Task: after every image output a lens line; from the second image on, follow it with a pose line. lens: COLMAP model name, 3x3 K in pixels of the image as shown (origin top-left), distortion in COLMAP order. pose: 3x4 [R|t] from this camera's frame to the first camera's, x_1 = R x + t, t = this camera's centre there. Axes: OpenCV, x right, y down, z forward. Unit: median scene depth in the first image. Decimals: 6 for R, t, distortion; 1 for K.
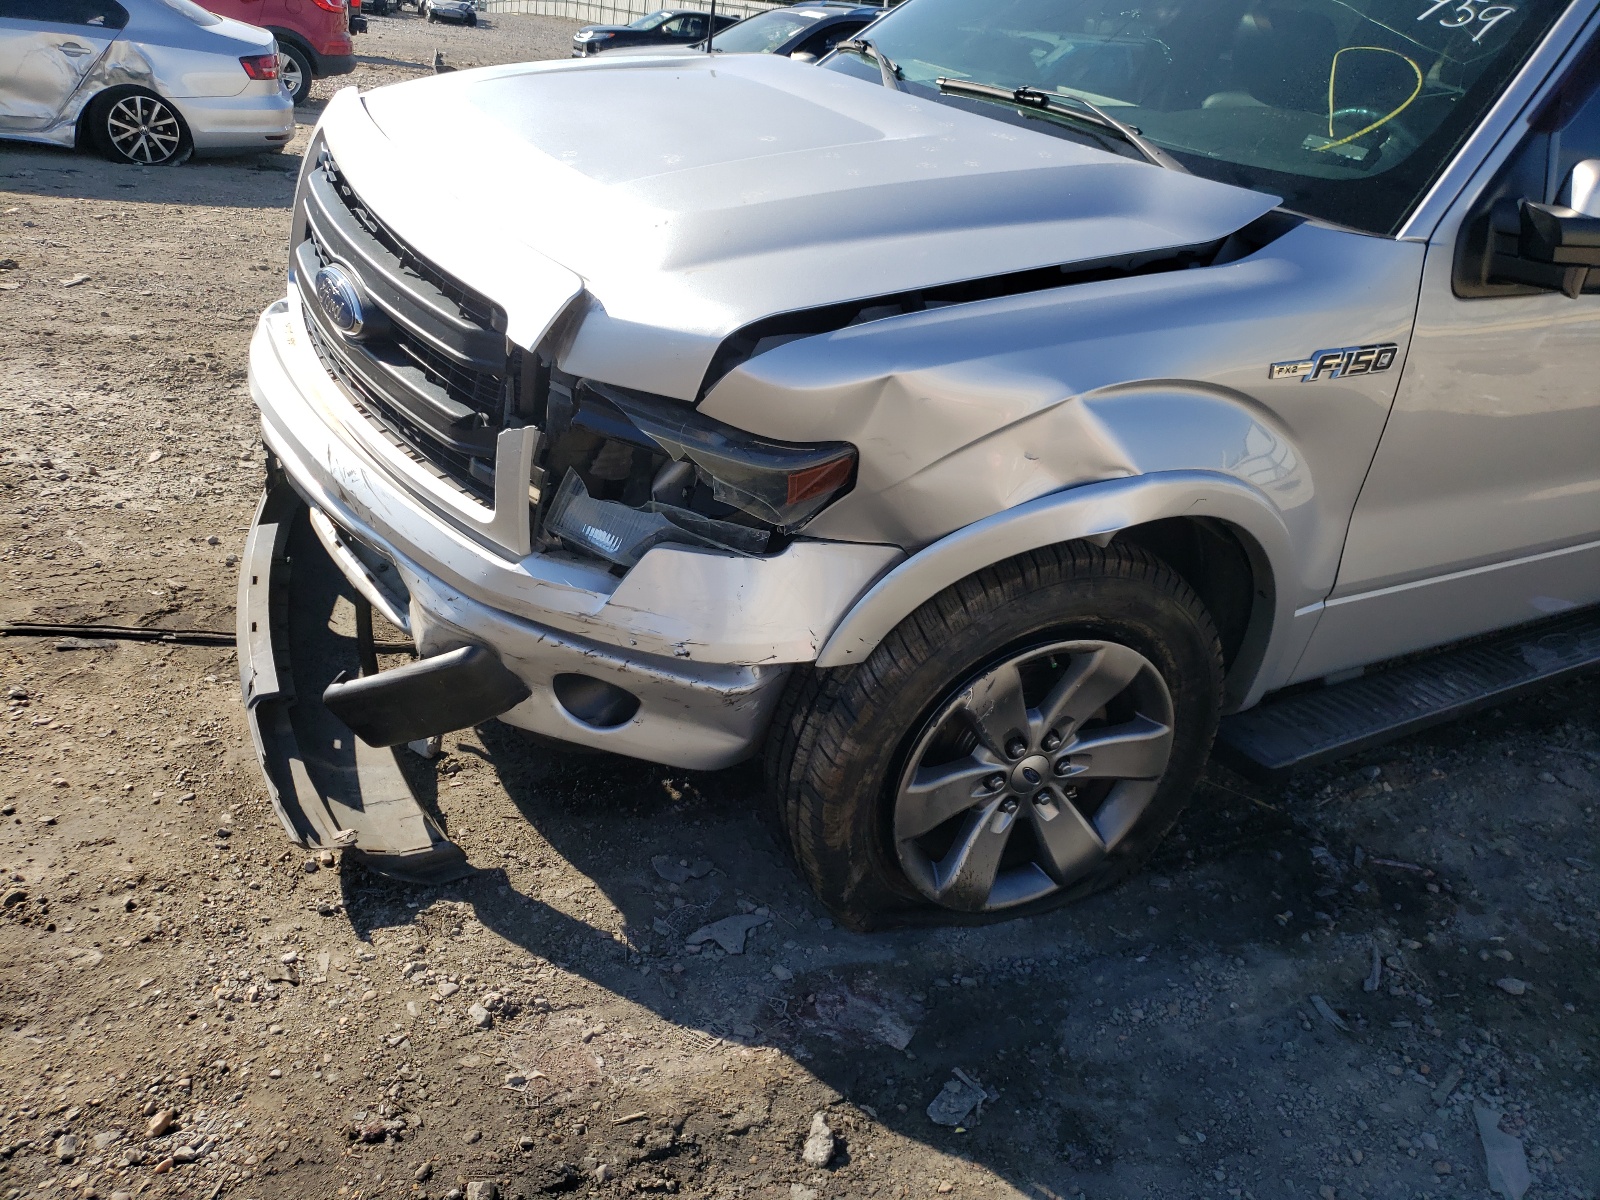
lens RADIAL K [[1199.5, 0, 799.1], [0, 1199.5, 567.6], [0, 0, 1]] dist [0.000236, 0.011020]
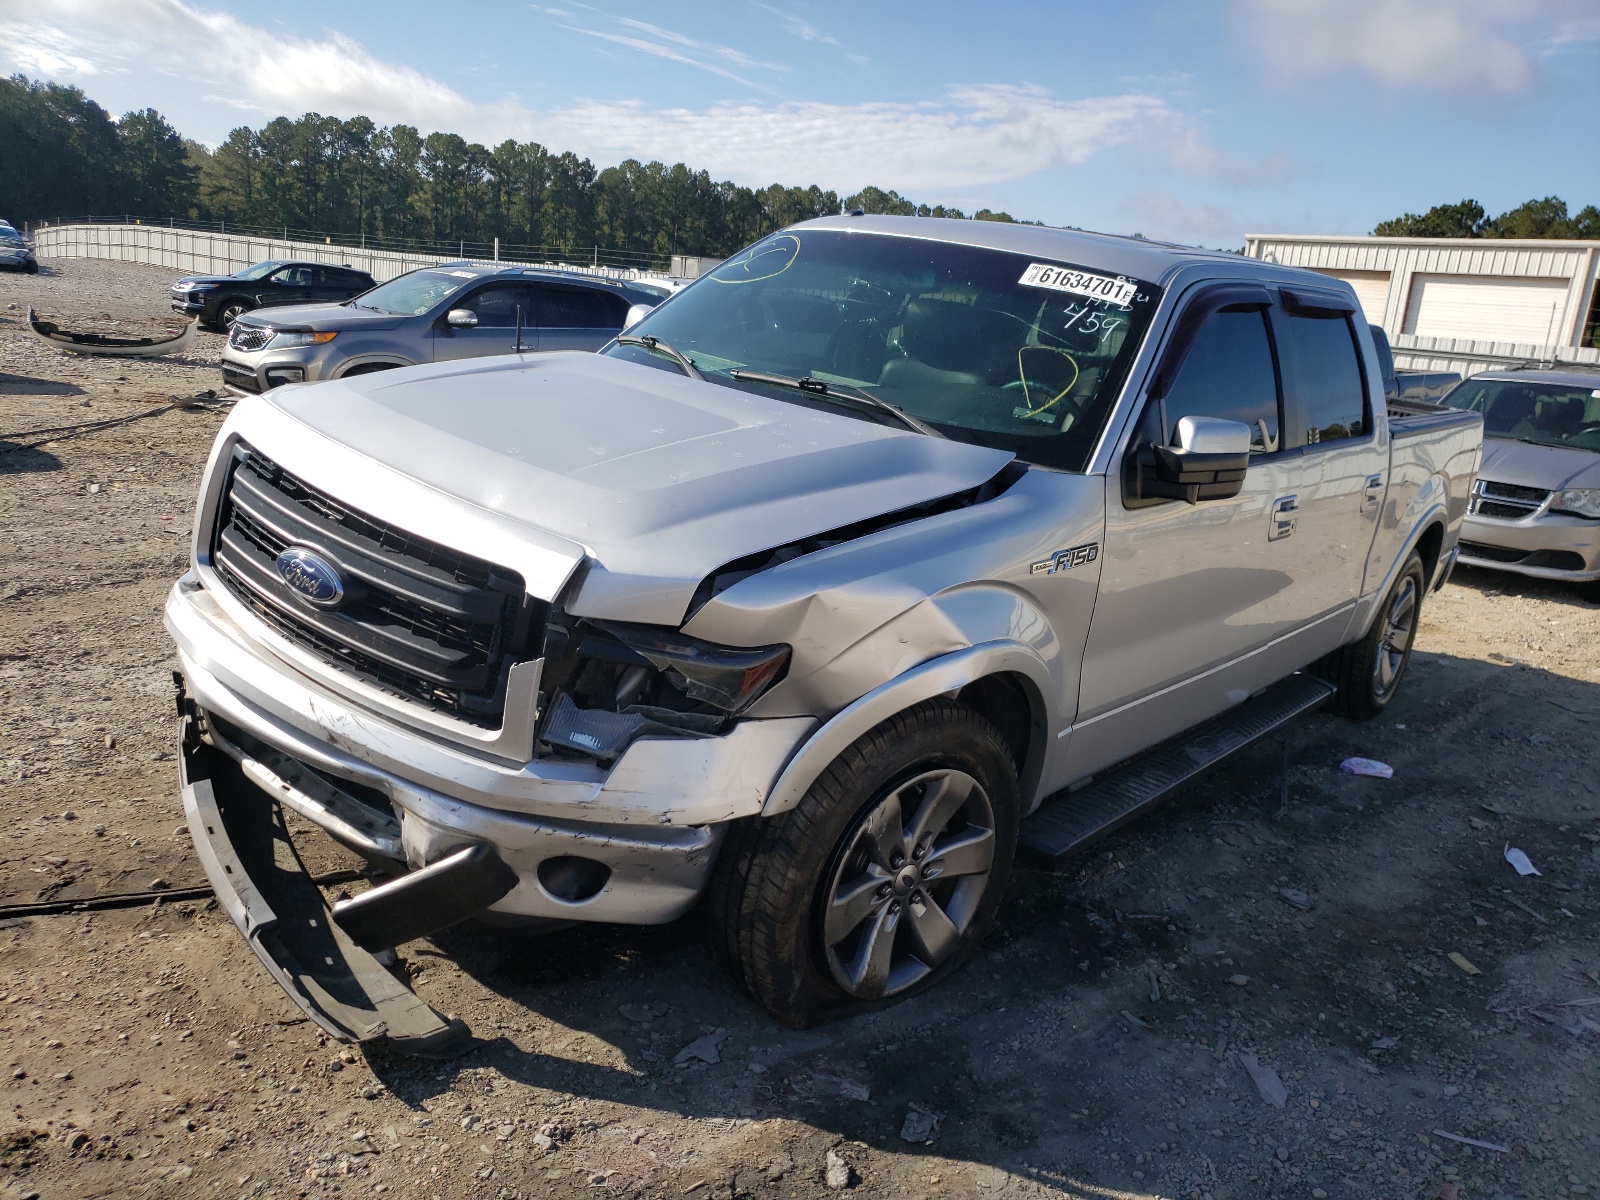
lens RADIAL K [[1185.9, 0, 800.0], [0, 1185.9, 600.0], [0, 0, 1]] dist [0.006661, 0.006502]
pose [[0.950731, -0.093577, 0.295557, -0.289343], [0.136984, 0.982043, -0.129716, 0.022316], [-0.278112, 0.163812, 0.946477, -0.269336]]
